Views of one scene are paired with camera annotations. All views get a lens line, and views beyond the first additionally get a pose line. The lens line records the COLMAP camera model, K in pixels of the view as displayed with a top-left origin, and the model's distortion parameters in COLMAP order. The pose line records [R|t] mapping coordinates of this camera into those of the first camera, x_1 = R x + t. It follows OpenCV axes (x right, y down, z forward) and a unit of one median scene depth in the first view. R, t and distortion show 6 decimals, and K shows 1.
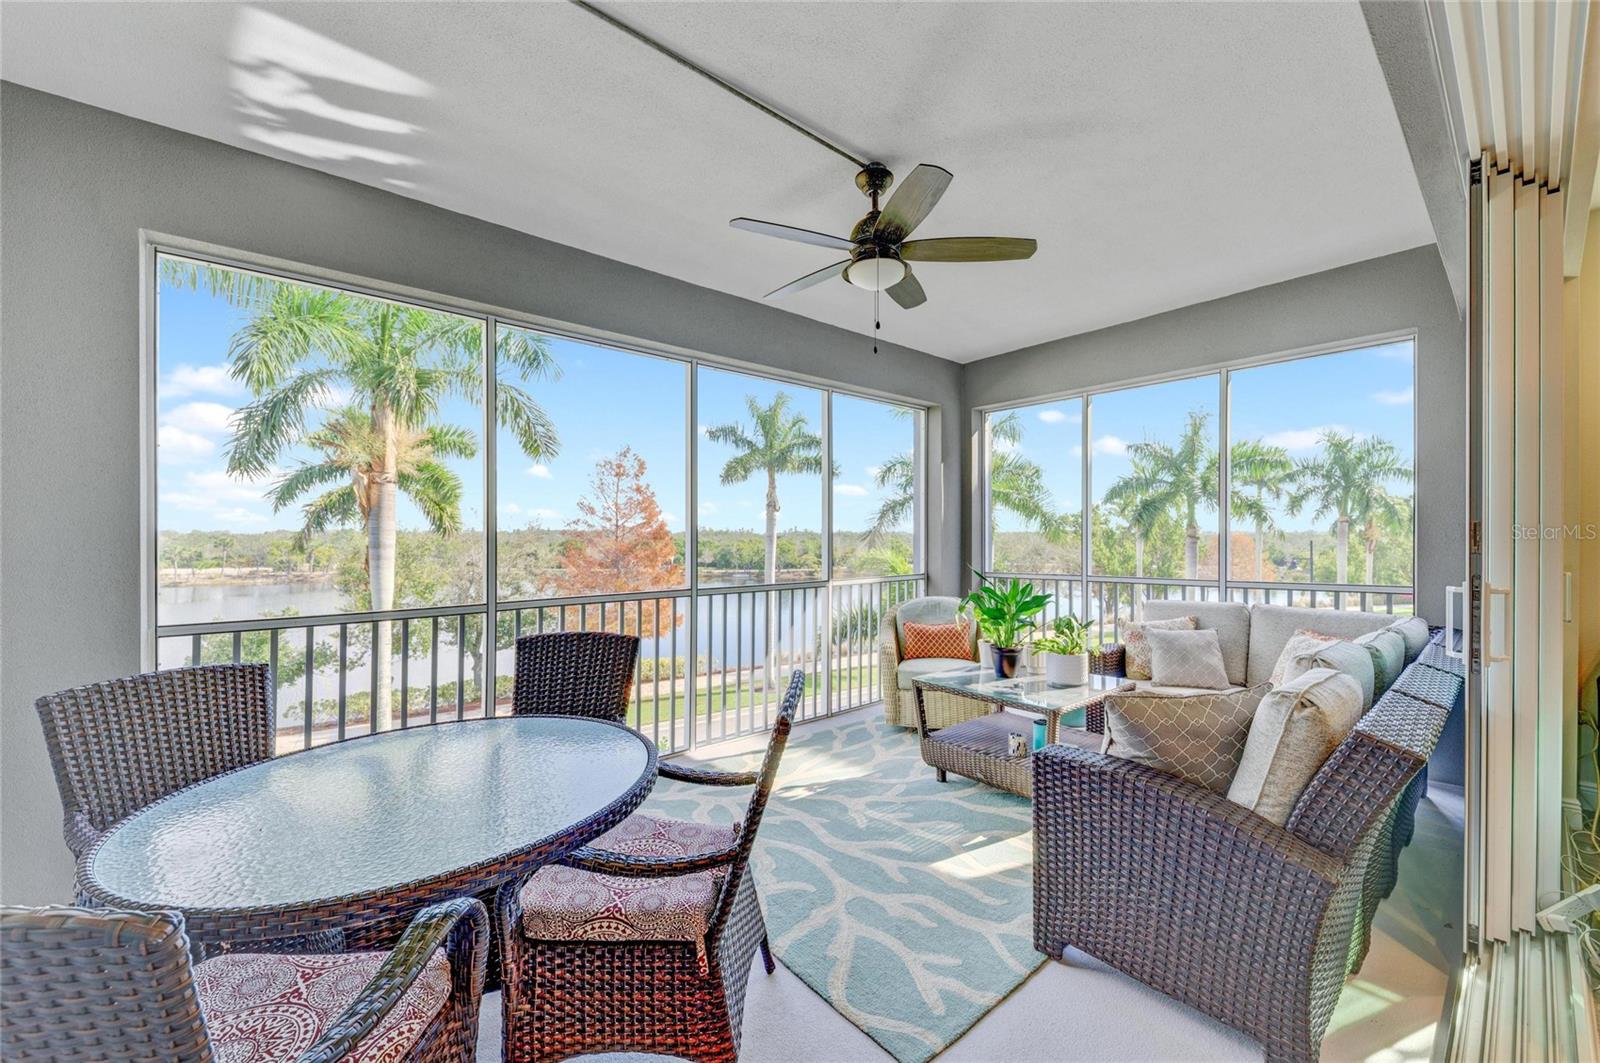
lens RADIAL K [[614.8, 0, 810.9], [0, 614.8, 538.5], [0, 0, 1]] dist [0.012699, -0.005560]
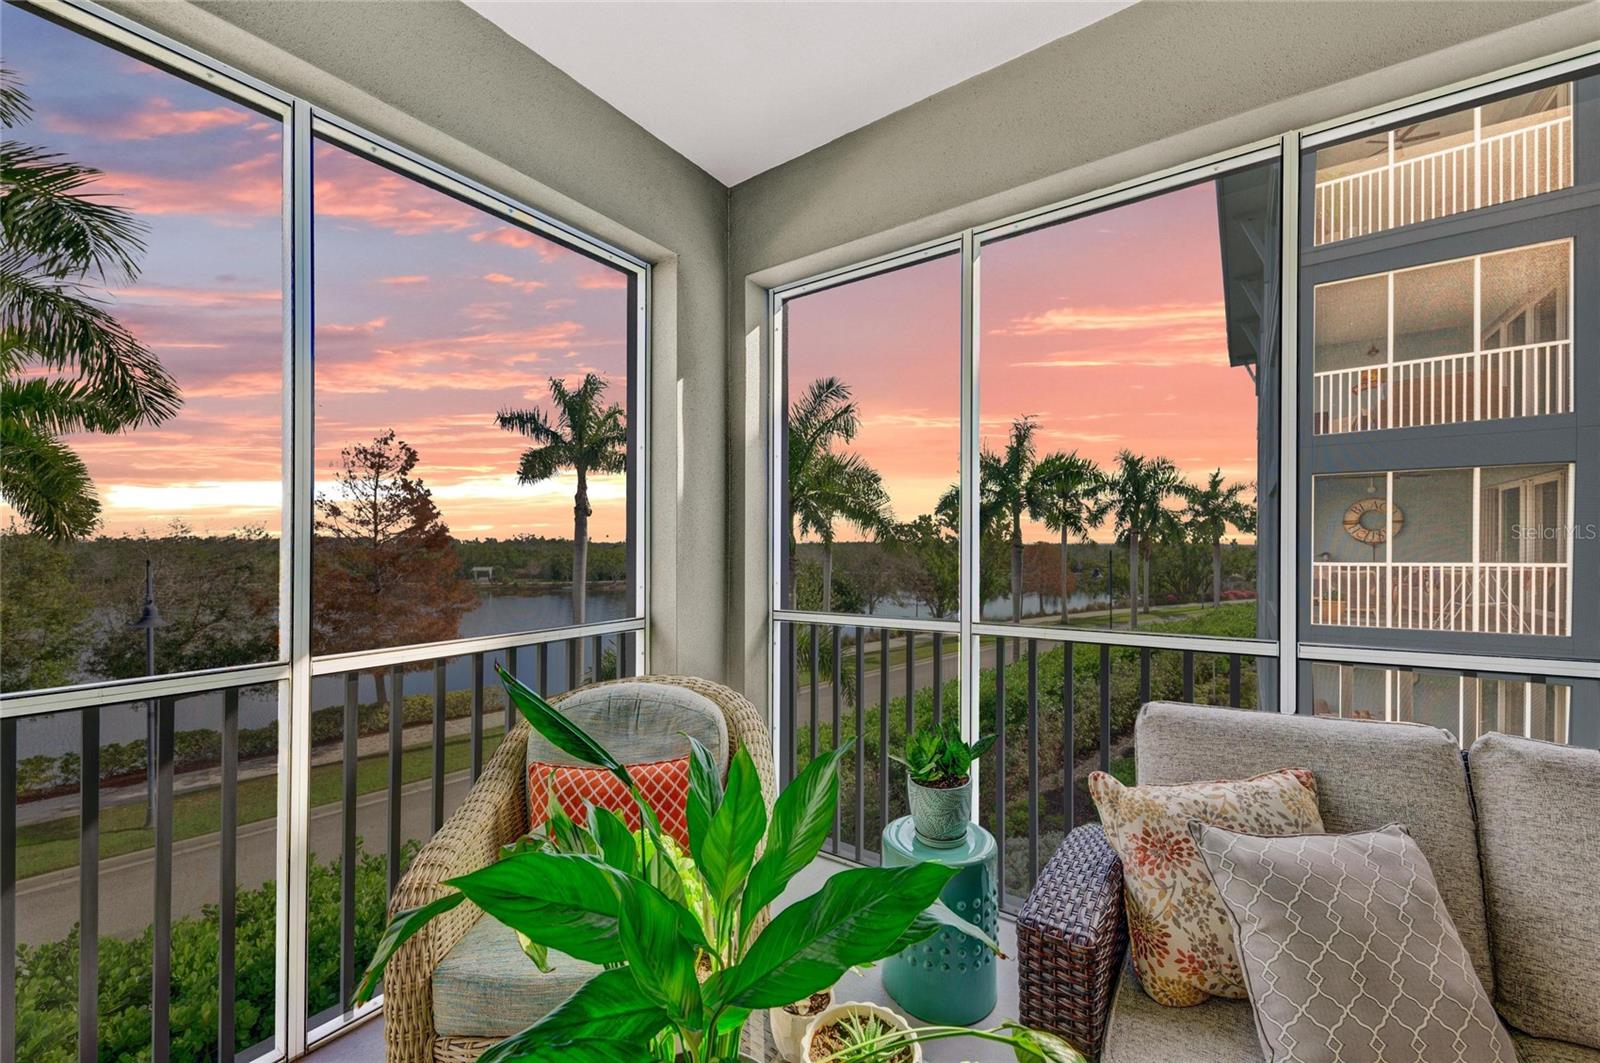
lens RADIAL K [[614.8, 0, 809.8], [0, 614.8, 549.3], [0, 0, 1]] dist [0.012699, -0.005560]
pose [[0.969601, 0.000874, 0.244691, 0.101463], [-0.001469, 0.999996, 0.002251, 0.002062], [-0.244688, -0.002542, 0.969598, 0.271851]]
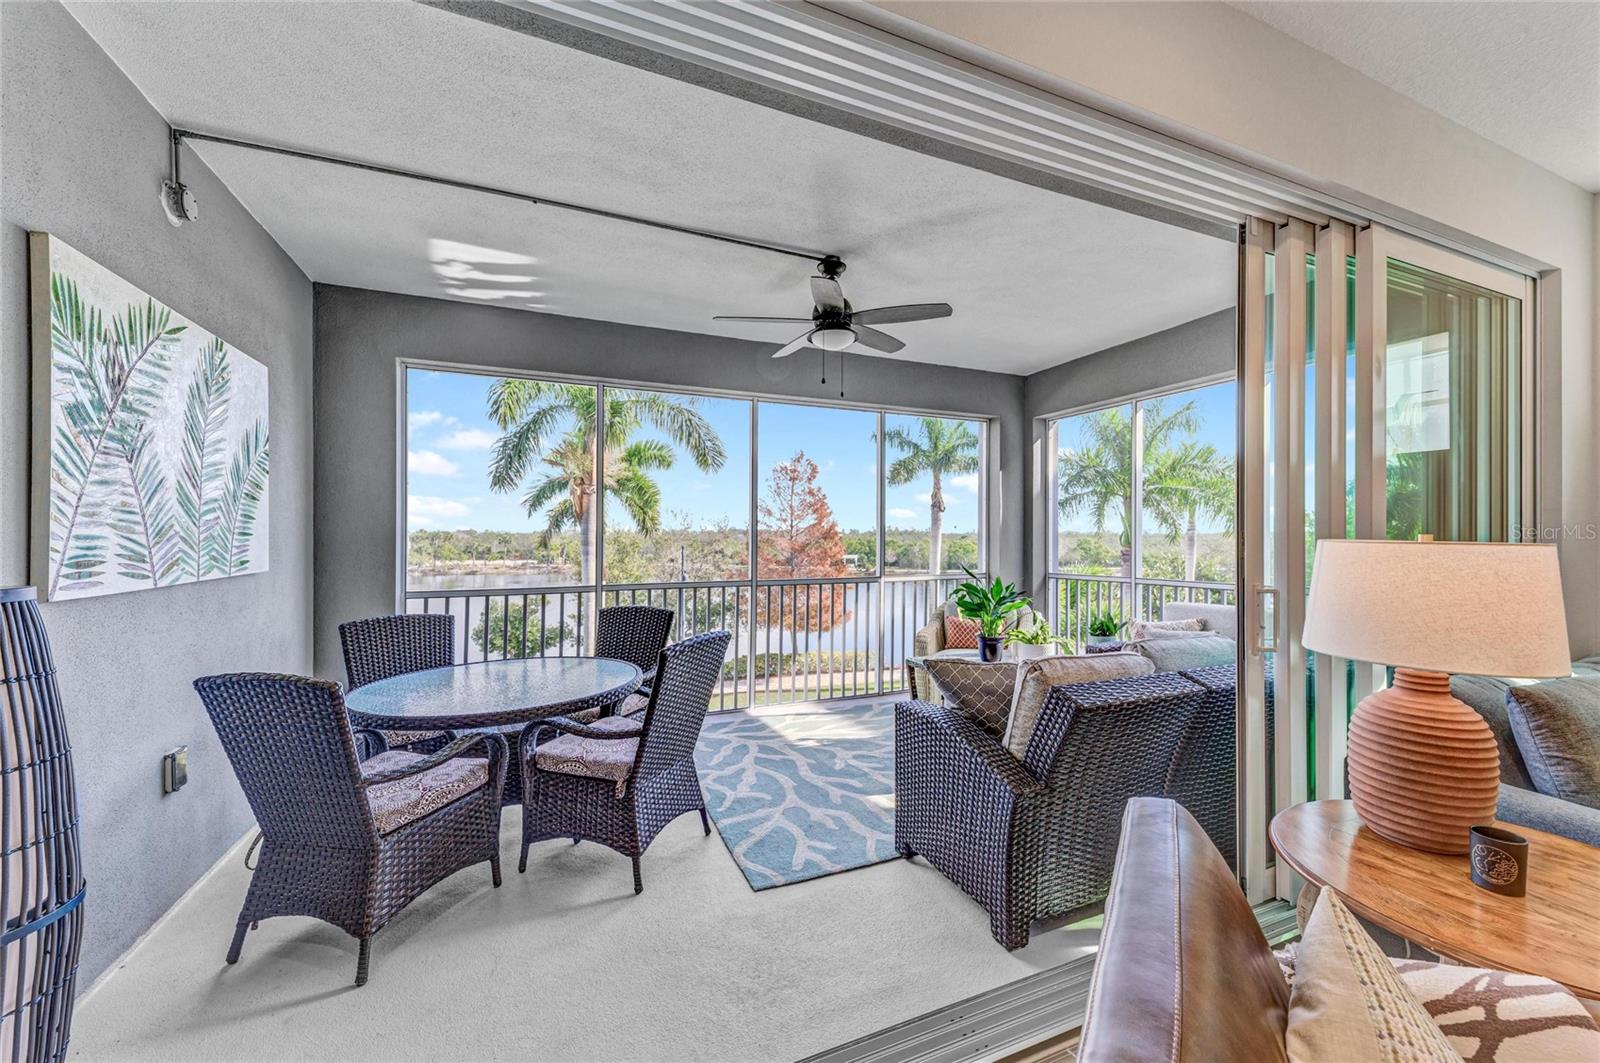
lens RADIAL K [[614.8, 0, 813.5], [0, 614.8, 534.2], [0, 0, 1]] dist [0.012699, -0.005560]
pose [[0.956456, 0.002192, -0.291869, 0.111450], [-0.004051, 0.999975, -0.005767, -0.001981], [0.291849, 0.006698, 0.956441, -0.063349]]
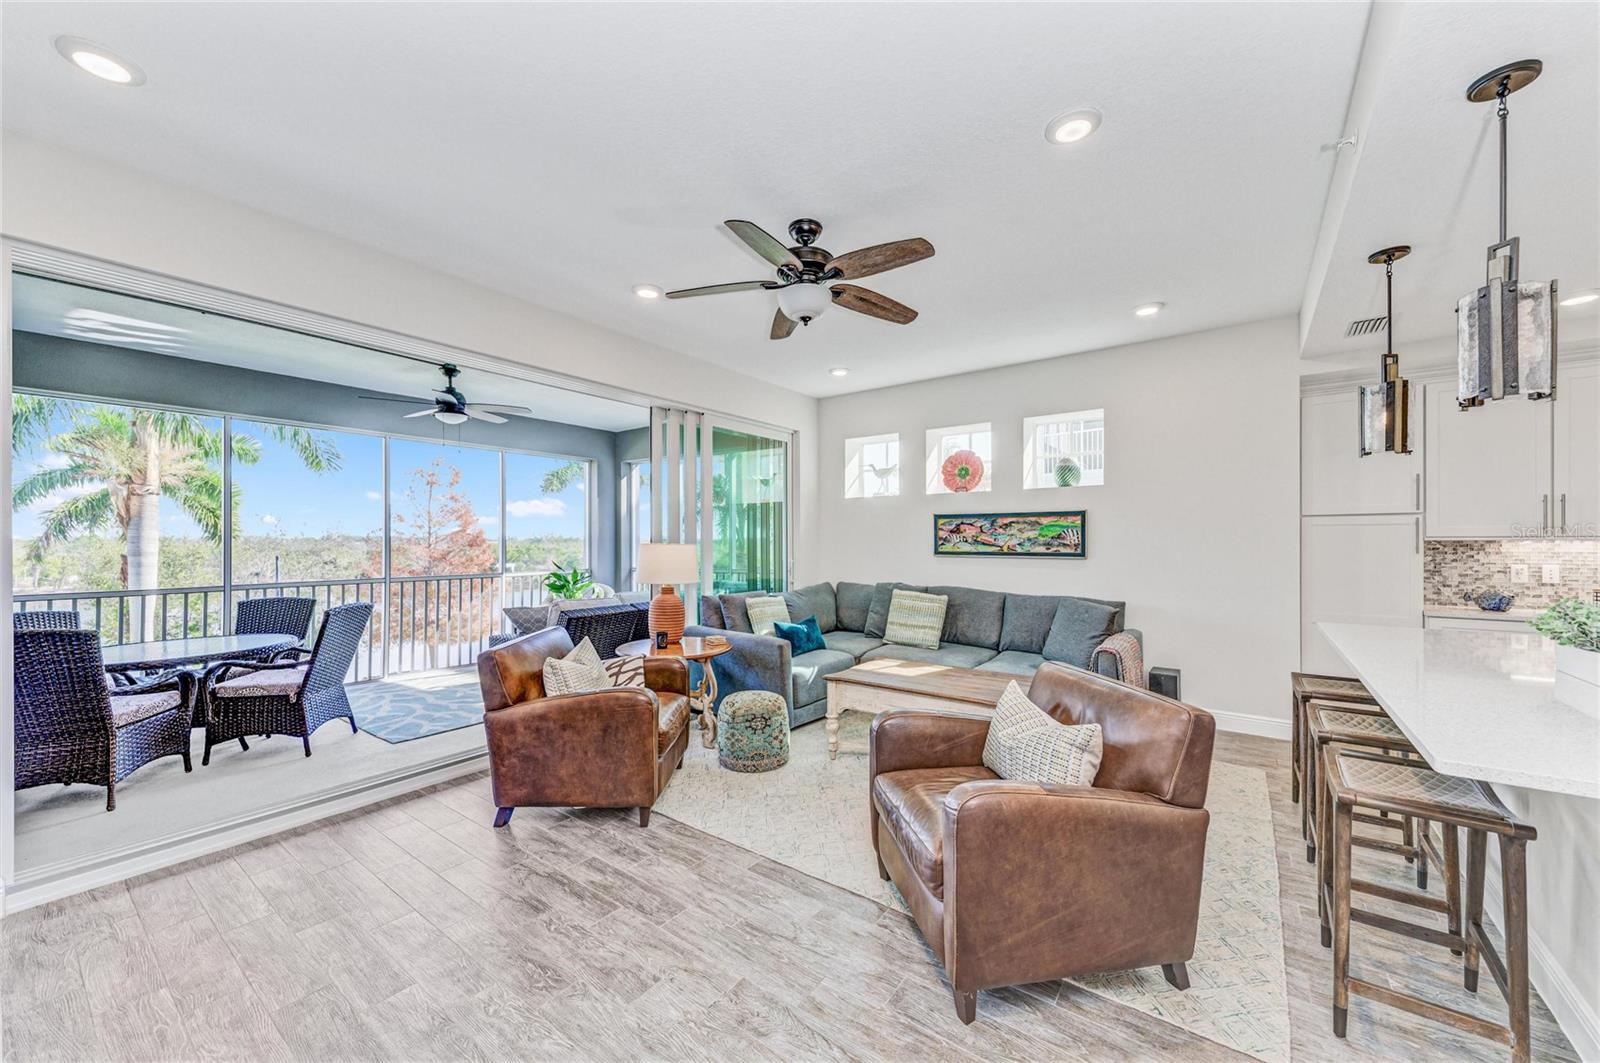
lens RADIAL K [[588.9, 0, 815.0], [0, 588.9, 542.3], [0, 0, 1]] dist [0.010243, -0.004956]
pose [[0.970334, -0.001921, 0.241760, 0.198864], [0.002862, 0.999990, -0.003543, -0.001222], [-0.241751, 0.004130, 0.970330, -0.293889]]
